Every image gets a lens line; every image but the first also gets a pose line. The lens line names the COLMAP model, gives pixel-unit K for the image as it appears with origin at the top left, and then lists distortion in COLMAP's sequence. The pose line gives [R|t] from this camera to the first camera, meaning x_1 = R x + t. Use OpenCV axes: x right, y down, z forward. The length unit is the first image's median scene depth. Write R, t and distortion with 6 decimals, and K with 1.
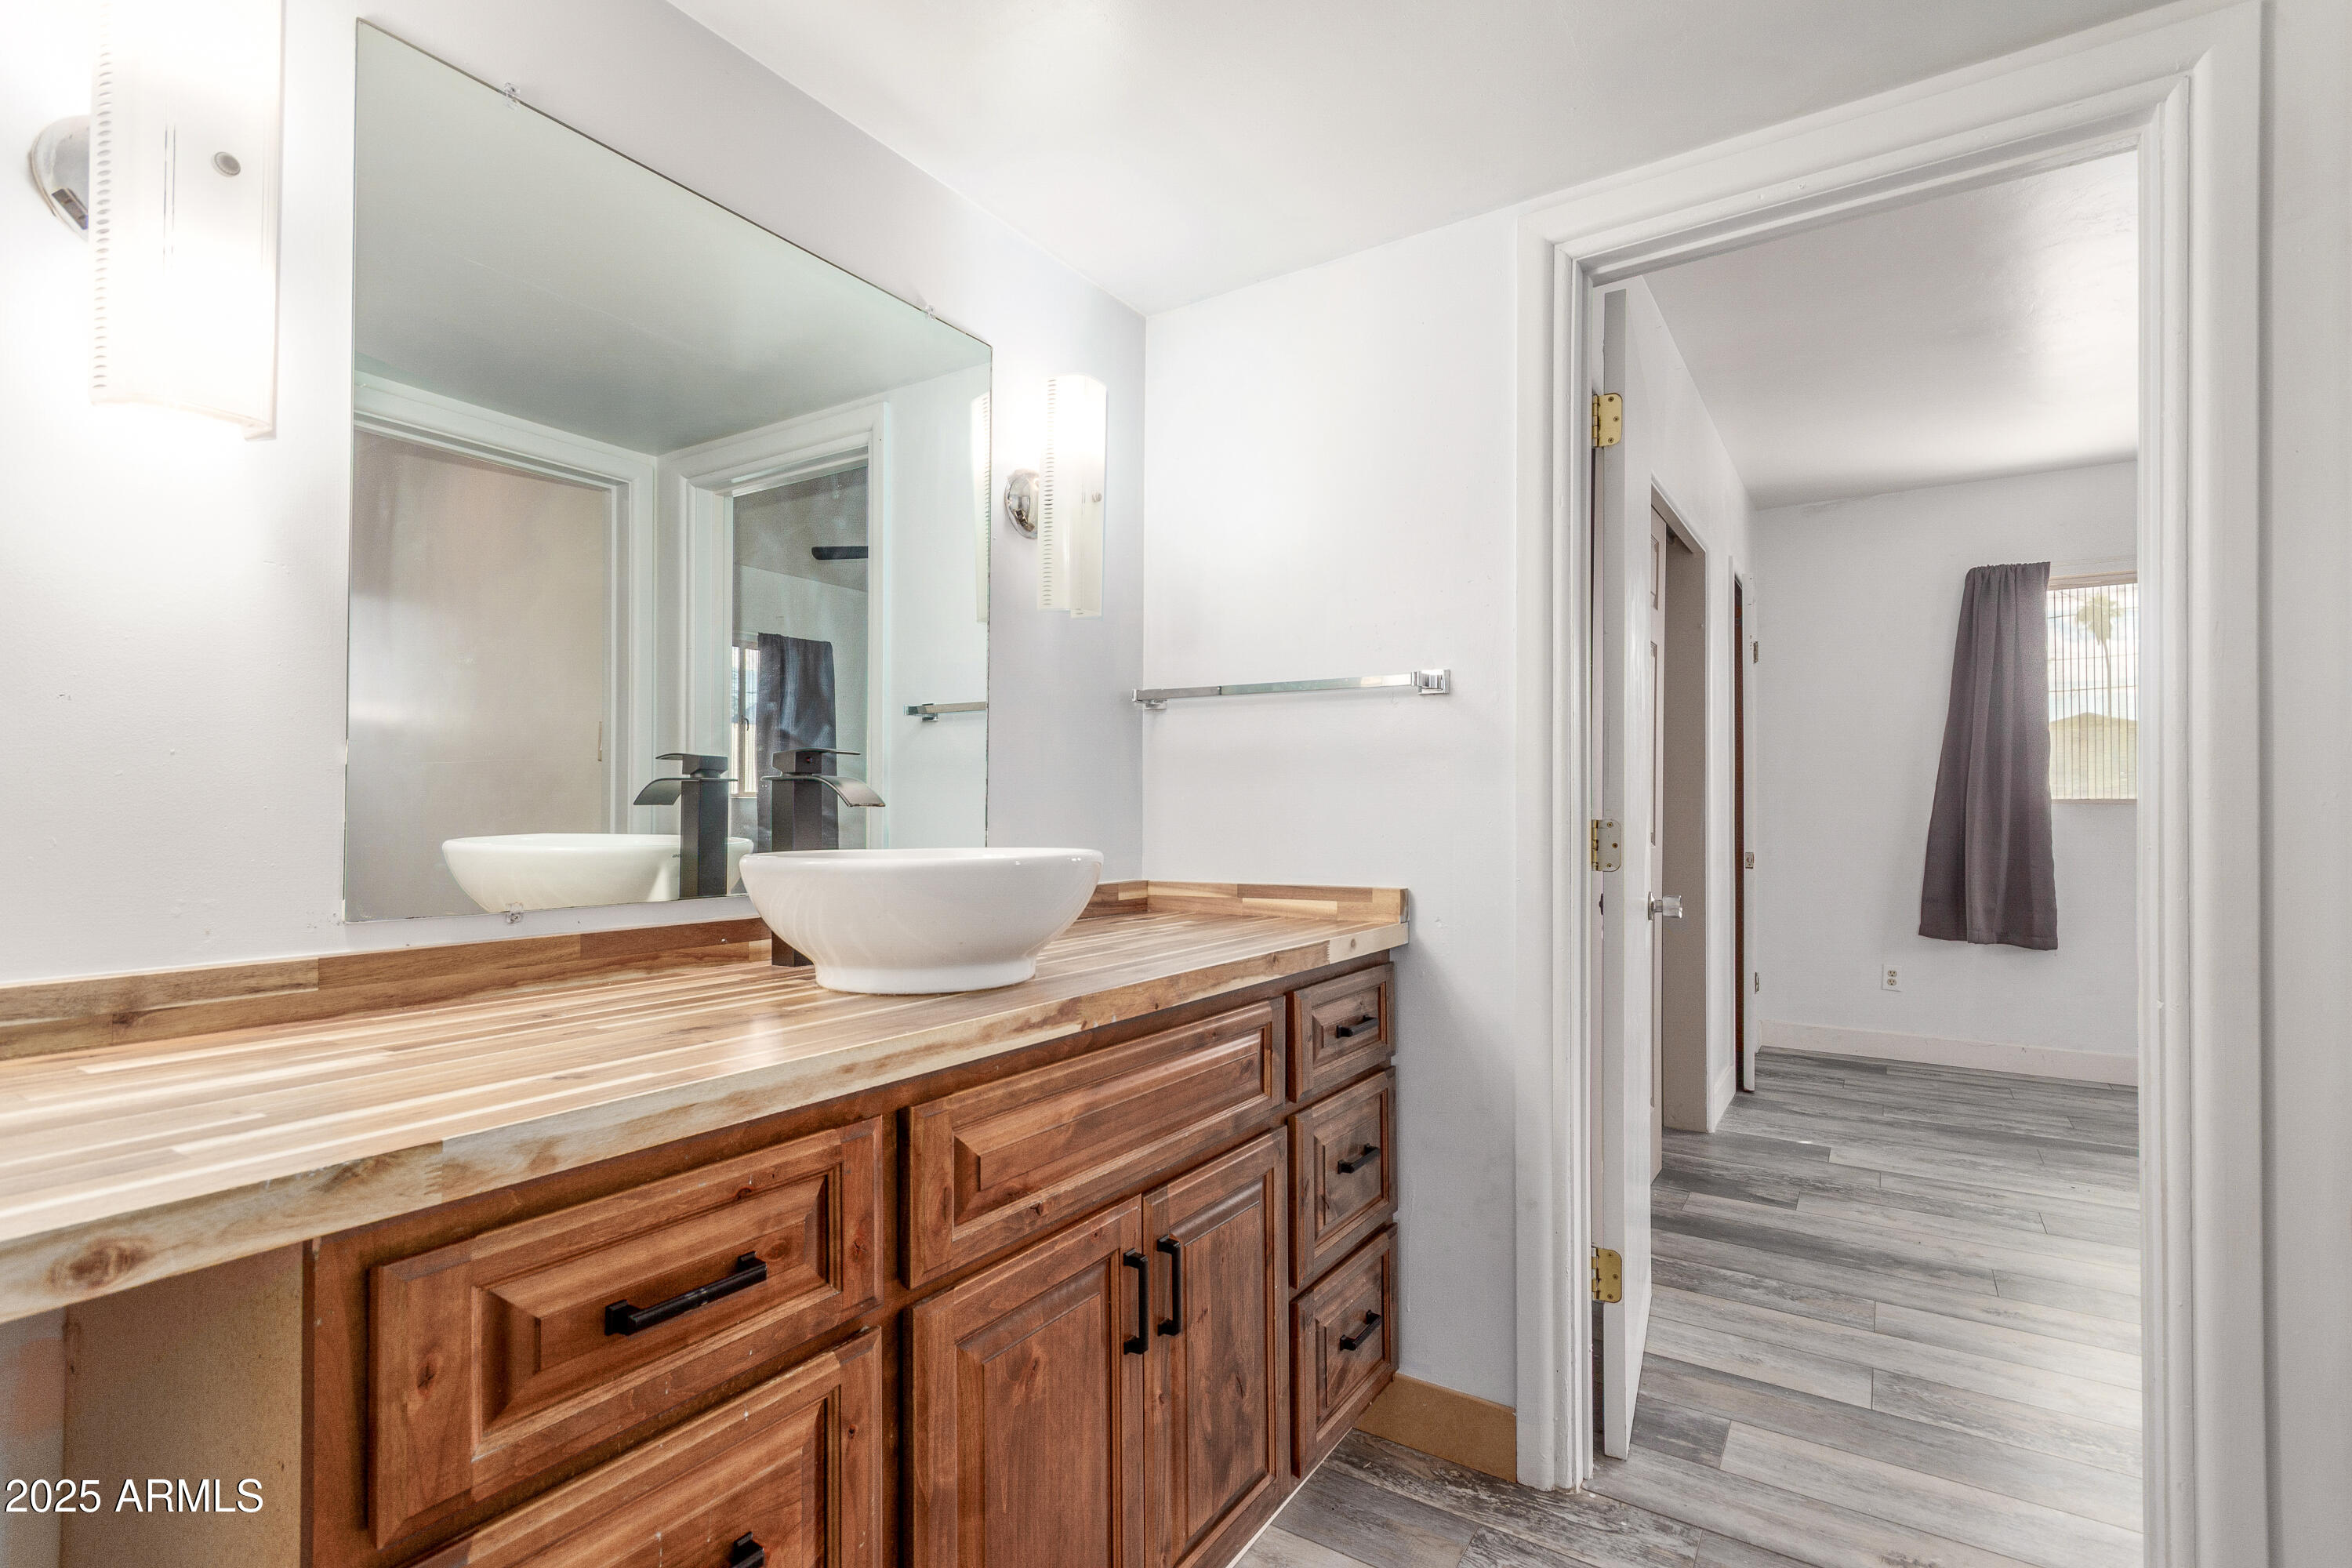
lens RADIAL K [[1084.3, 0, 1184.8], [0, 1084.3, 799.5], [0, 0, 1]] dist [-0.003818, -0.000389]
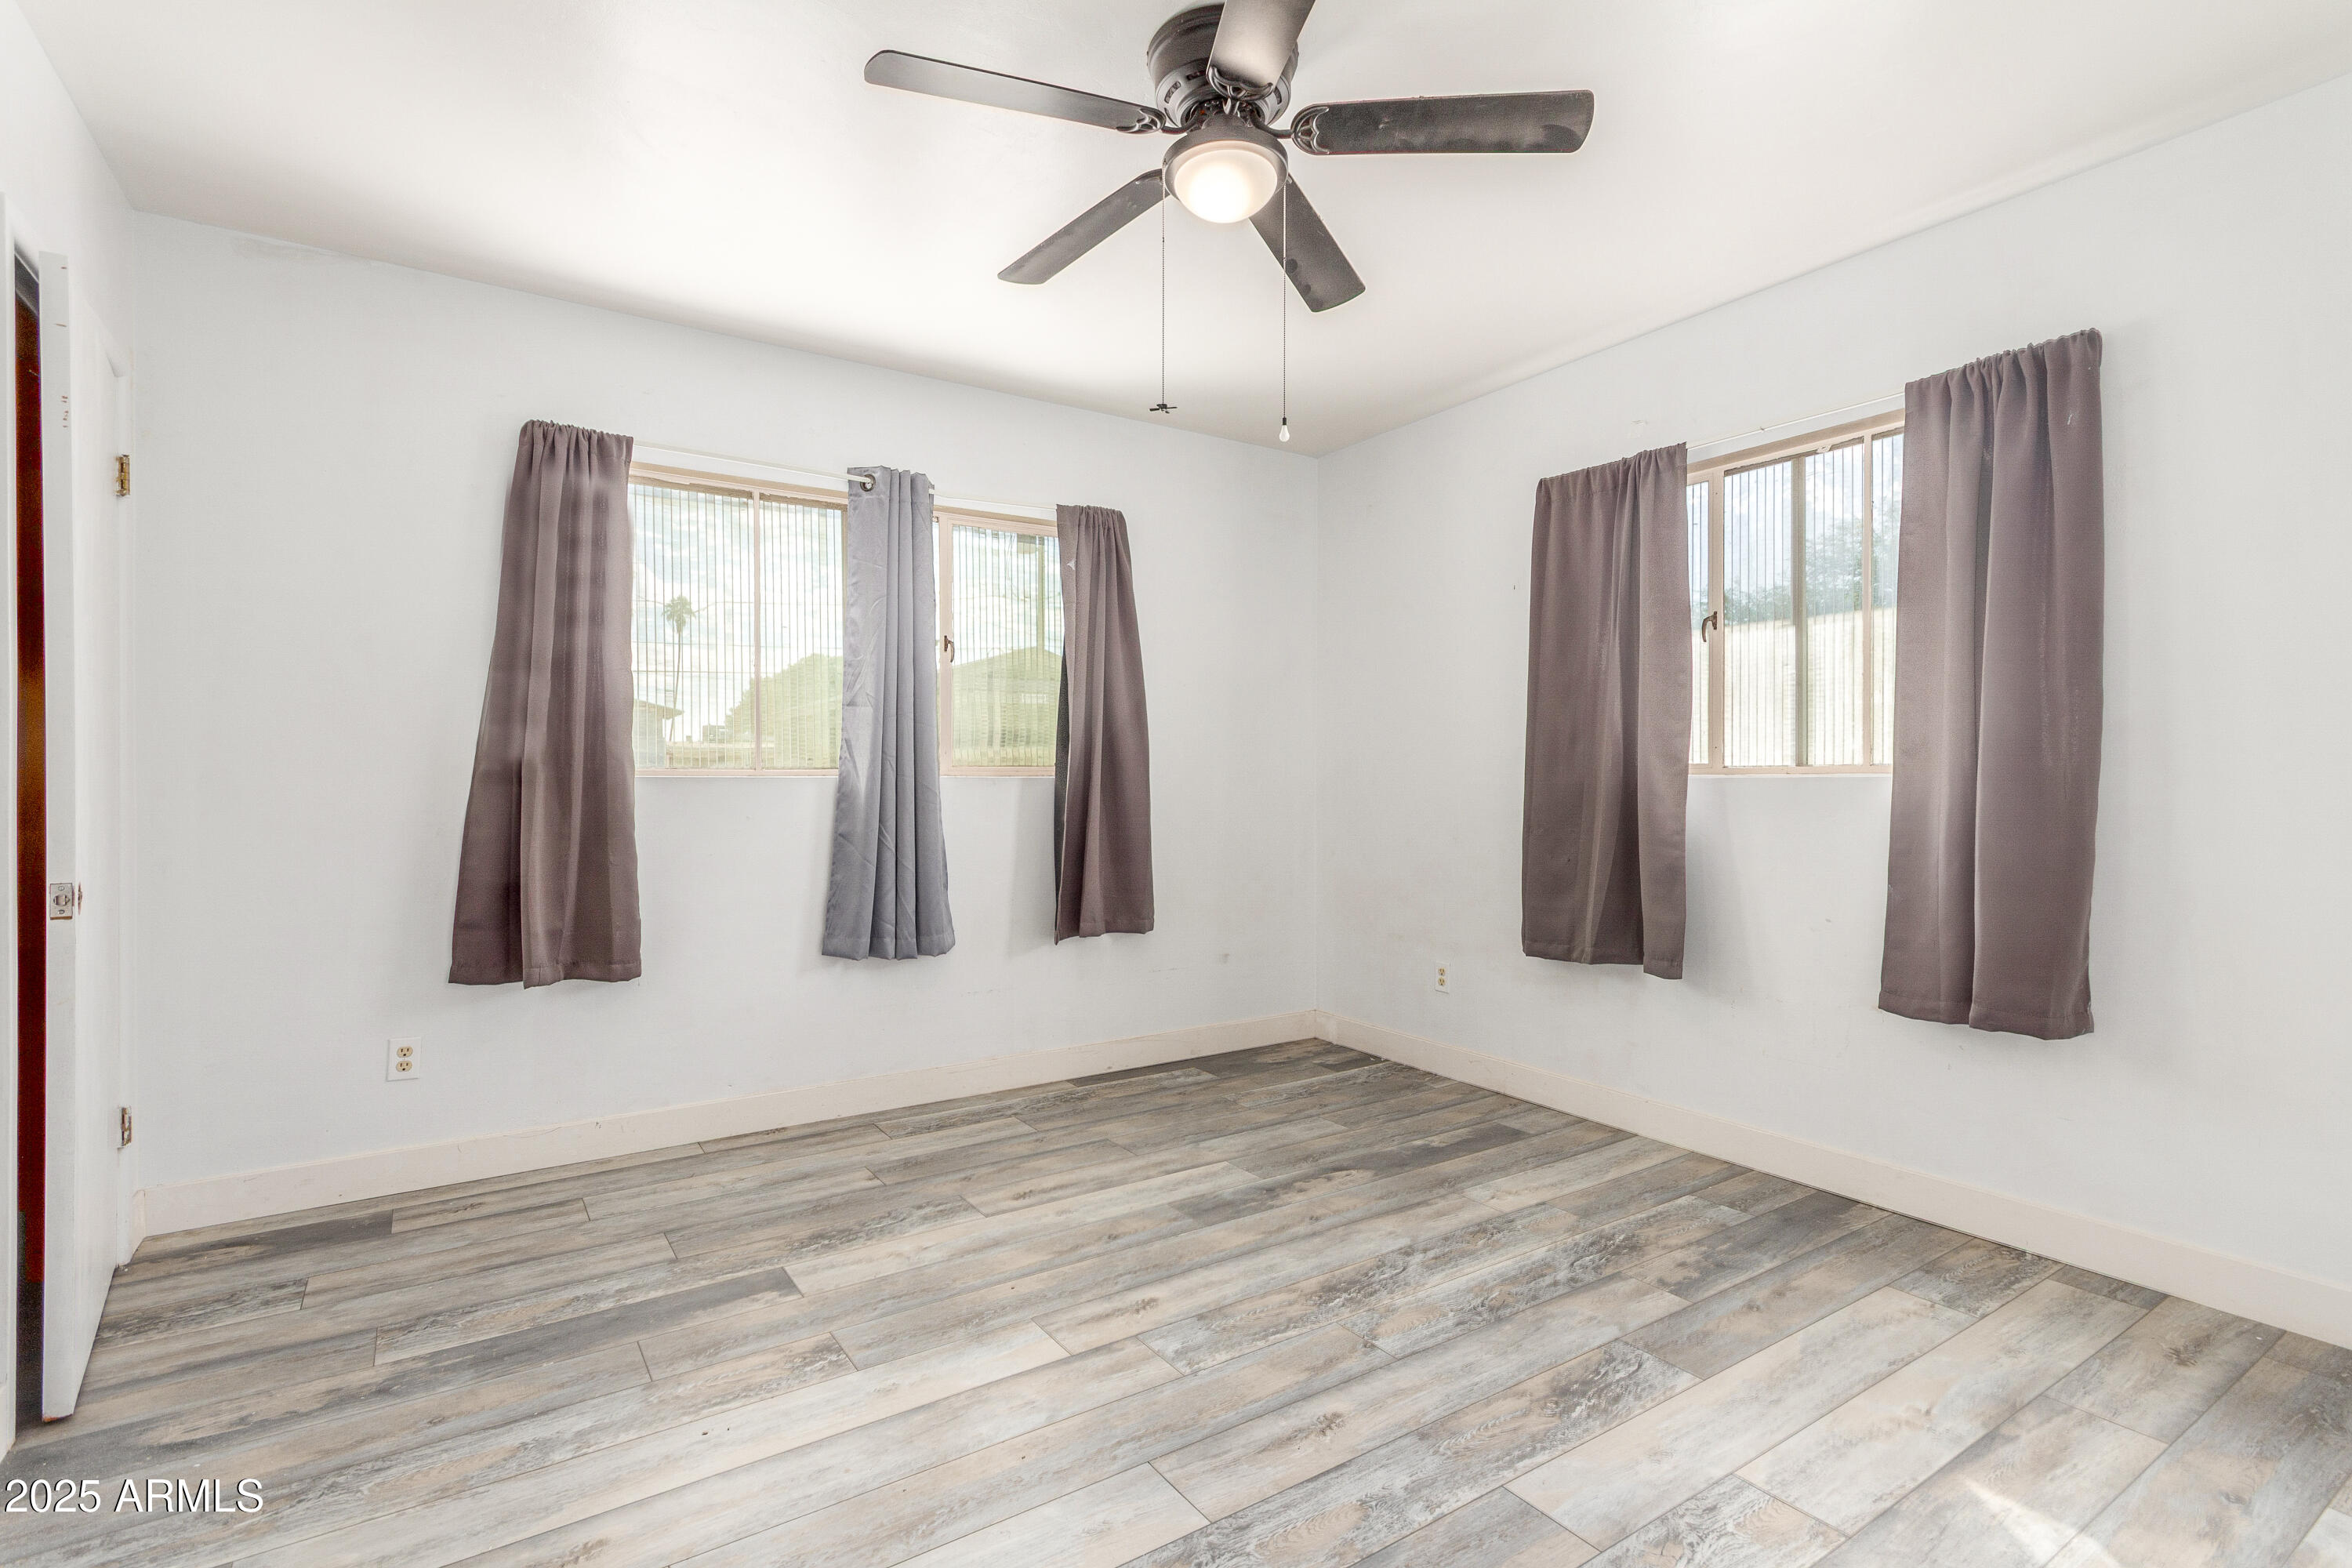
lens RADIAL K [[1086.4, 0, 1176.0], [0, 1086.4, 784.0], [0, 0, 1]] dist [0.013511, -0.001430]
pose [[0.385760, -0.004172, 0.922590, 0.350918], [-0.003866, 0.999974, 0.006138, 0.004924], [-0.922591, -0.005934, 0.385733, 0.502003]]
